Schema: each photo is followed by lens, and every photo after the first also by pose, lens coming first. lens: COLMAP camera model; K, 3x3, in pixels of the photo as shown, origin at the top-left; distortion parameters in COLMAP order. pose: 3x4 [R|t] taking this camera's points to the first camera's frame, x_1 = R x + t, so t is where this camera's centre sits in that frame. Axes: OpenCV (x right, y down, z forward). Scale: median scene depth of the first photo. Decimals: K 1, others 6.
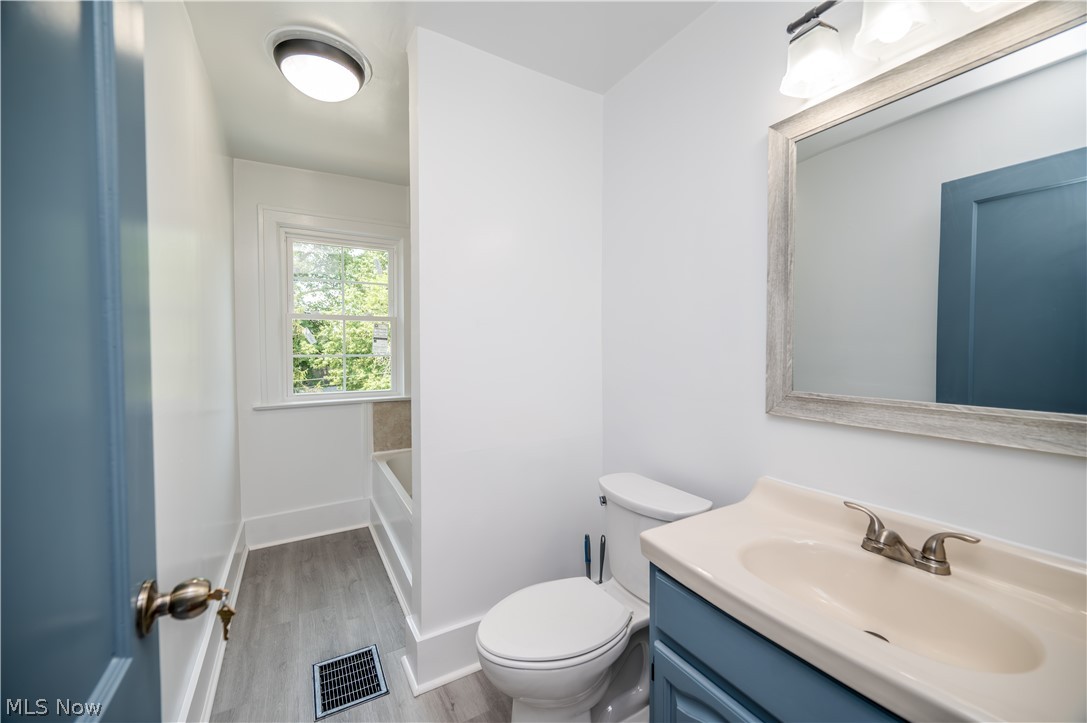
lens RADIAL K [[429.9, 0, 546.4], [0, 429.9, 359.1], [0, 0, 1]] dist [-0.003111, 0.000985]
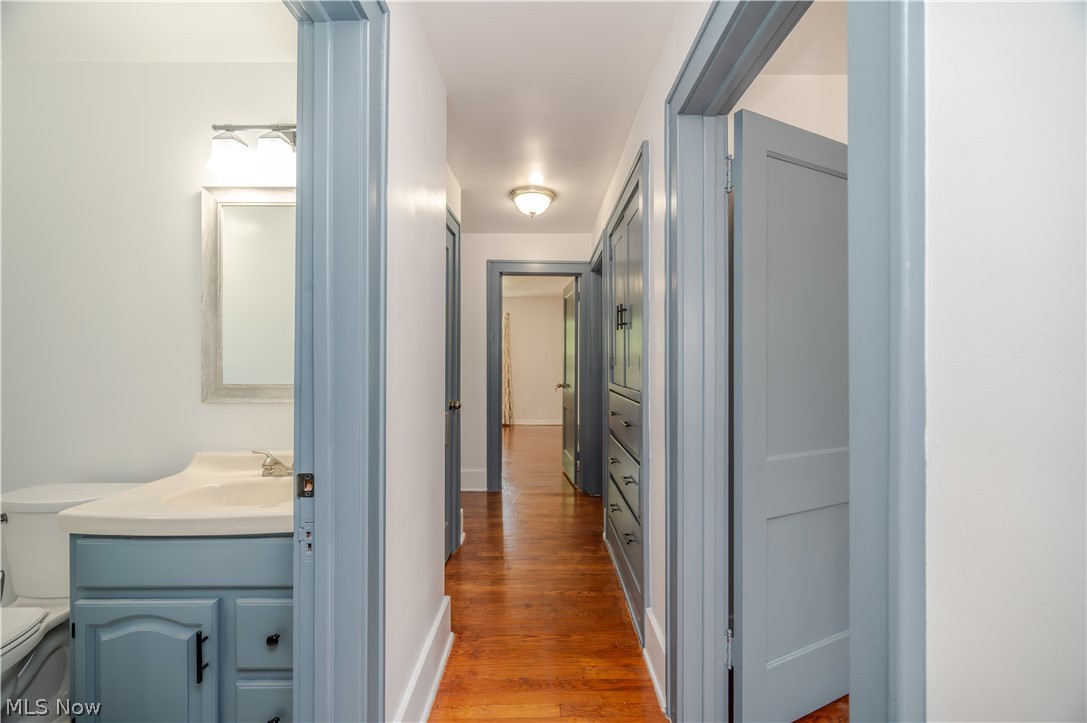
lens RADIAL K [[429.9, 0, 549.2], [0, 429.9, 357.6], [0, 0, 1]] dist [-0.003111, 0.000985]
pose [[0.496377, 0.004171, 0.868097, -0.103573], [0.019400, 0.999685, -0.015896, 0.033379], [-0.867890, 0.024732, 0.496140, -0.596349]]
